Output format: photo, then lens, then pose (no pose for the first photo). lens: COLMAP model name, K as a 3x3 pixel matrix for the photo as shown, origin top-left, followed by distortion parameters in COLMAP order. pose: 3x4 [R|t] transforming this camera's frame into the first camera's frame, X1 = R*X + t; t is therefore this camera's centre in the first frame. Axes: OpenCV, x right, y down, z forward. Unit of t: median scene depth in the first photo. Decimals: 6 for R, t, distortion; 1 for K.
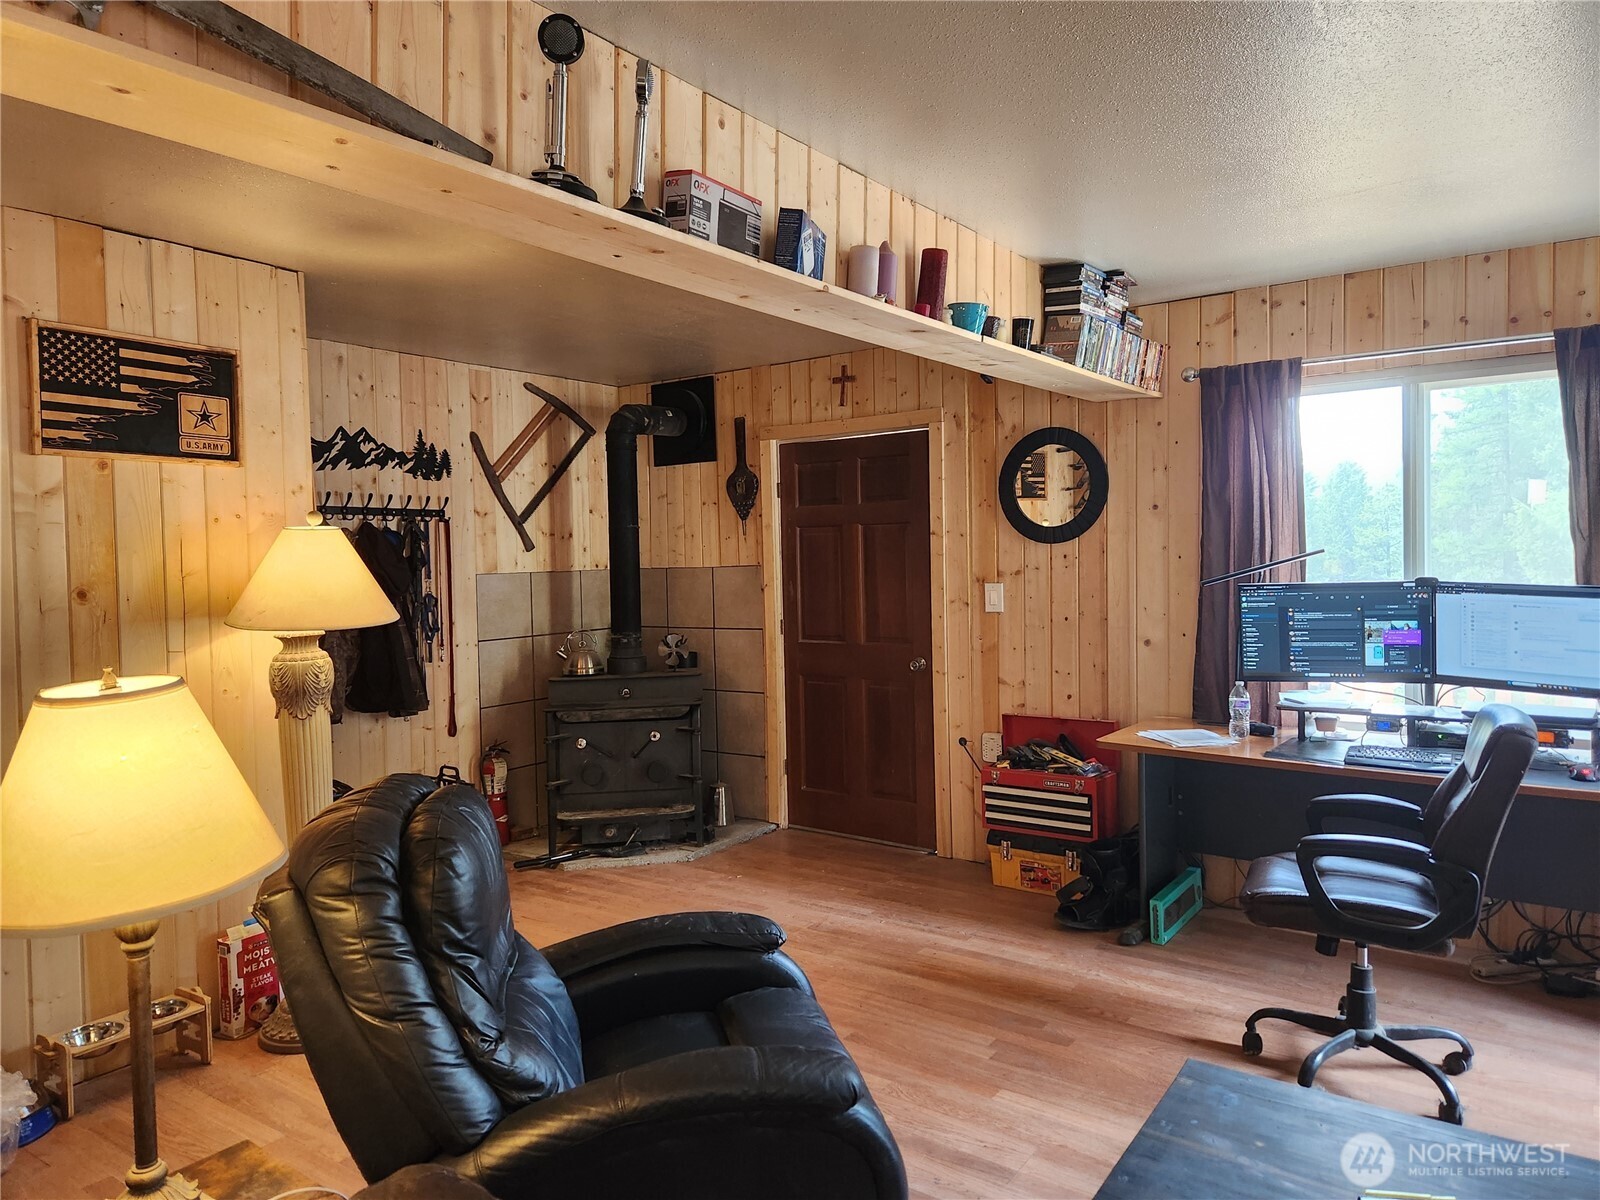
lens RADIAL K [[1074.8, 0, 810.7], [0, 1074.8, 585.8], [0, 0, 1]] dist [0.063759, -0.052643]
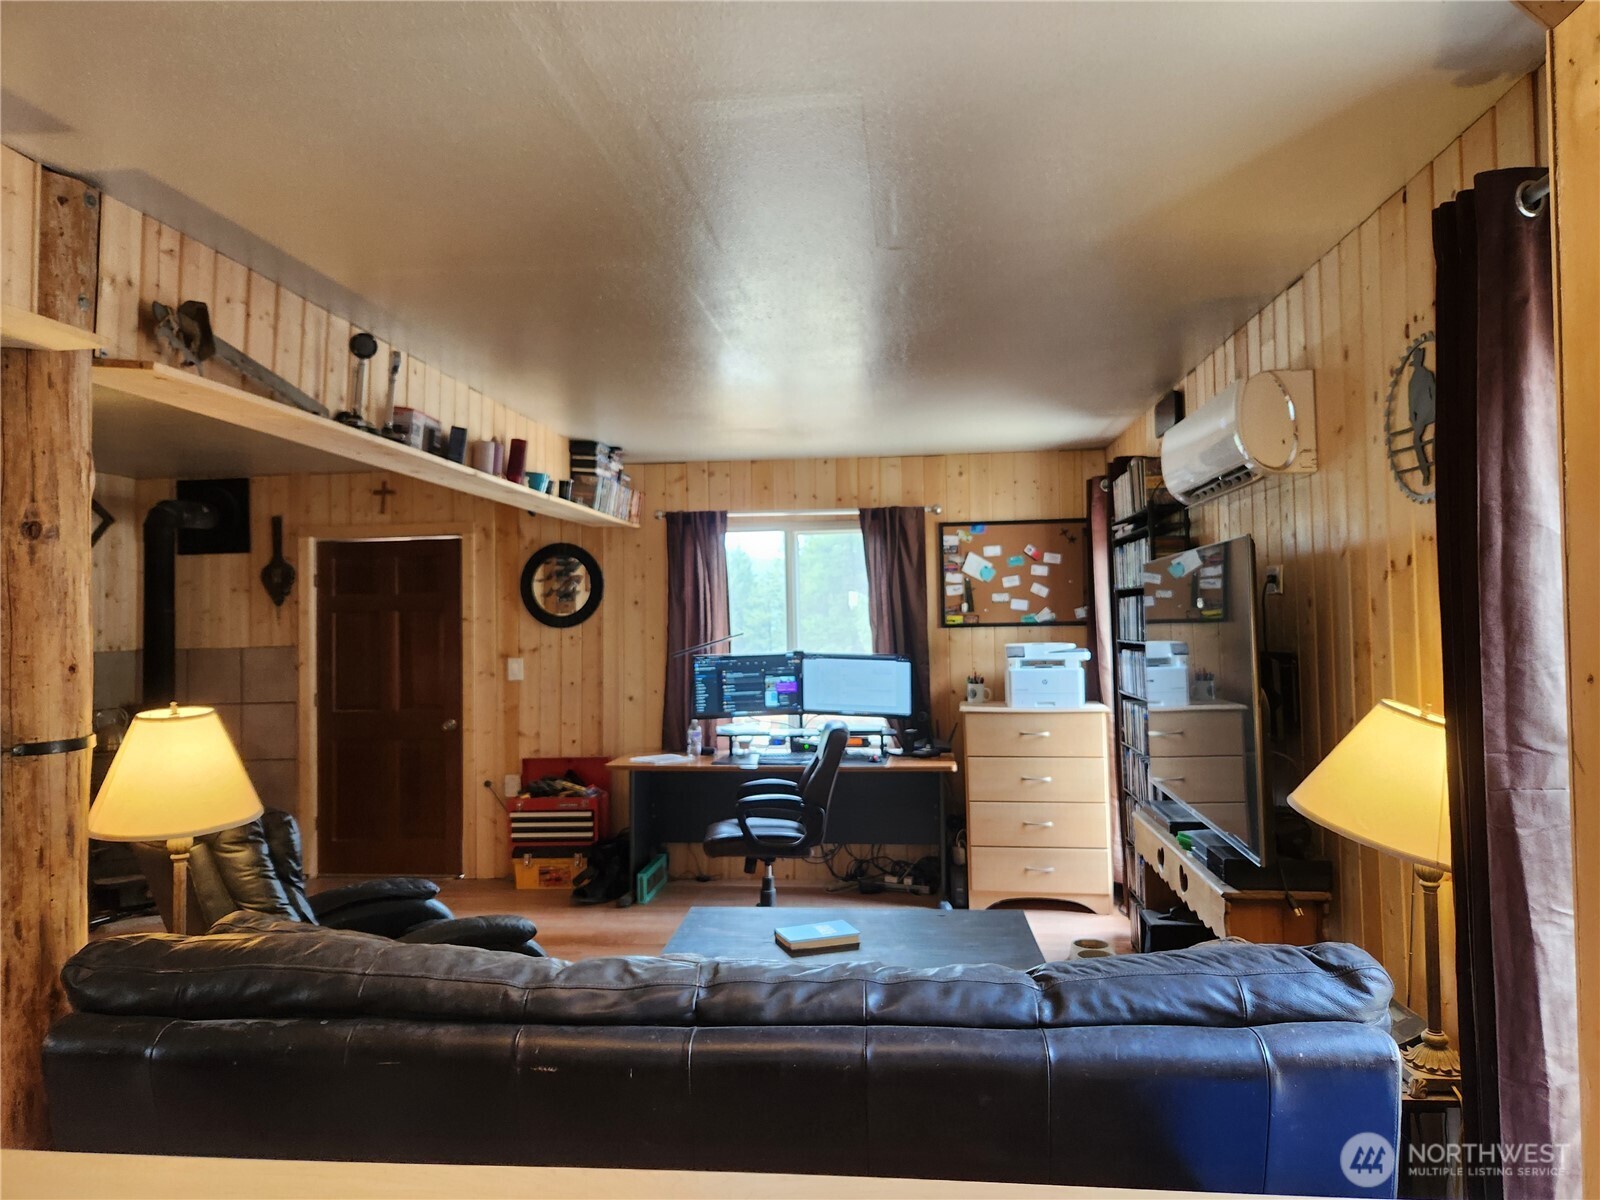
lens RADIAL K [[1074.8, 0, 808.3], [0, 1074.8, 585.6], [0, 0, 1]] dist [0.063759, -0.052643]
pose [[0.866465, 0.021864, 0.498758, -0.171719], [0.014681, 0.997493, -0.069232, 0.005250], [-0.499021, 0.067310, 0.863972, -0.305597]]
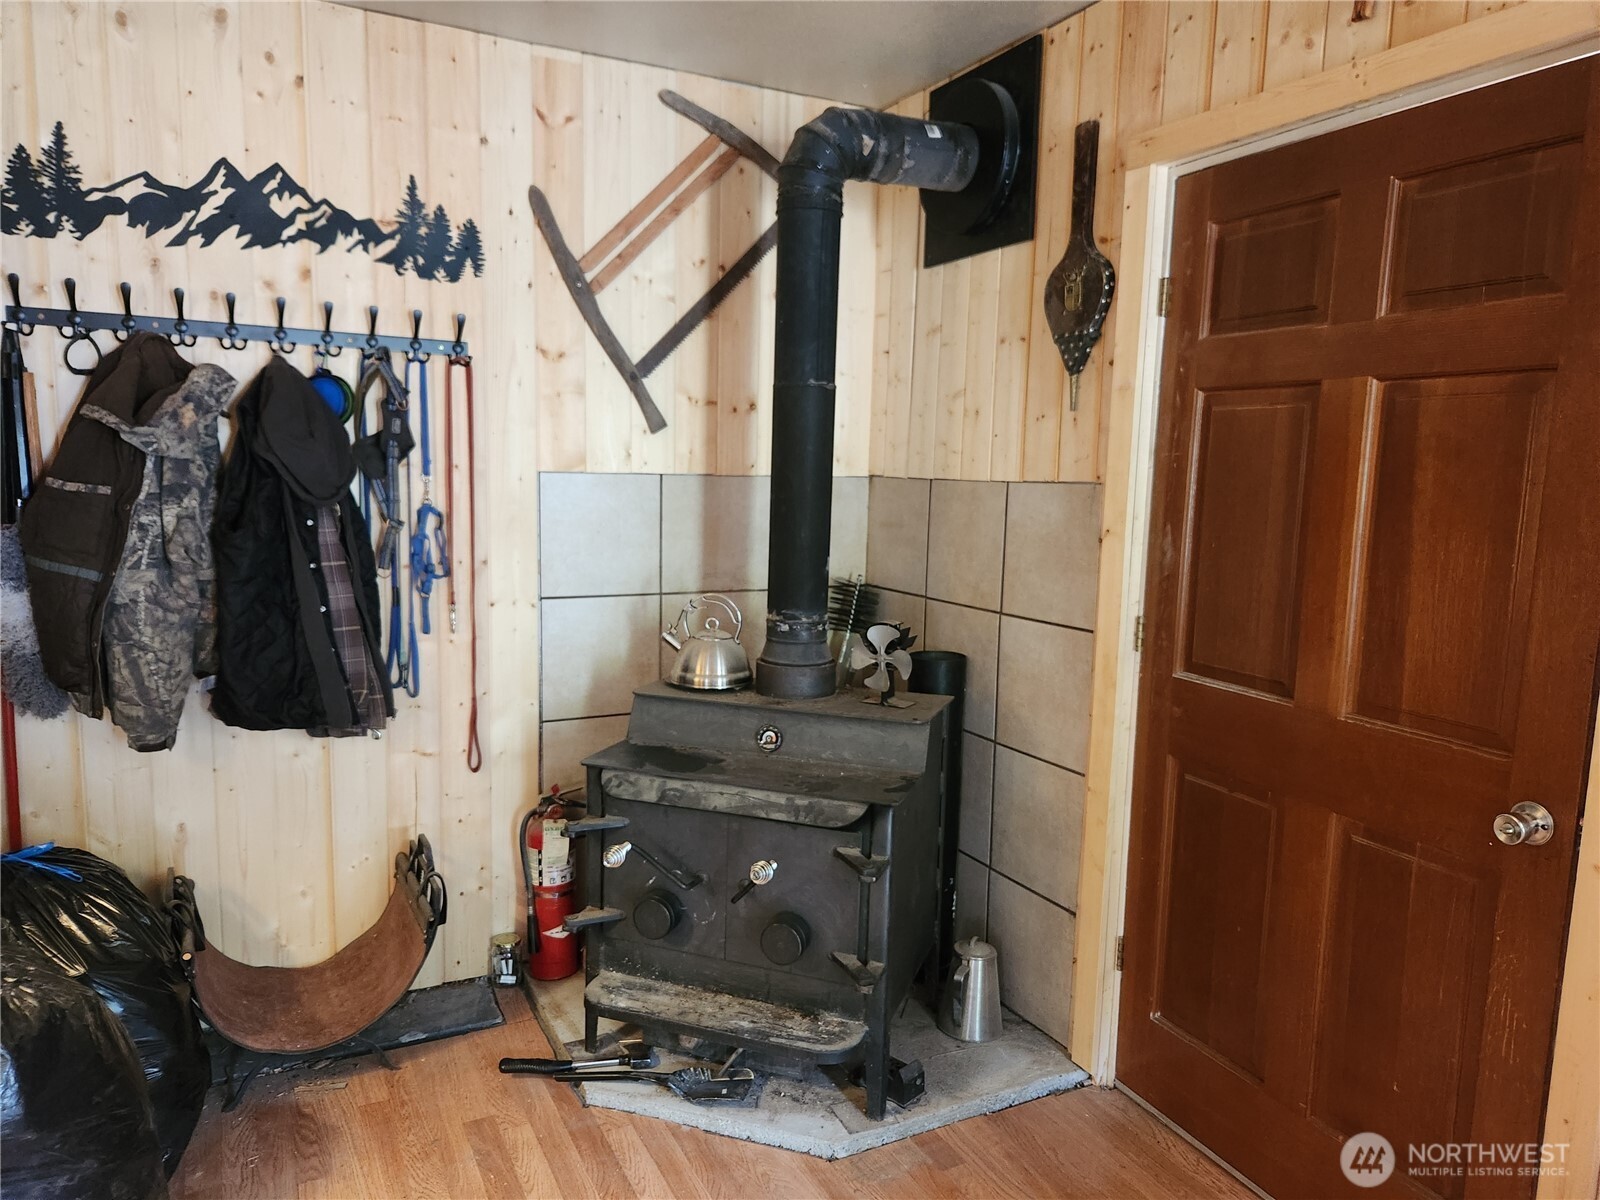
lens RADIAL K [[1074.8, 0, 801.7], [0, 1074.8, 606.5], [0, 0, 1]] dist [0.063759, -0.052643]
pose [[0.887261, 0.105612, -0.449014, 0.050500], [-0.057717, 0.991204, 0.119090, -0.016819], [0.457642, -0.079748, 0.885553, 0.638201]]
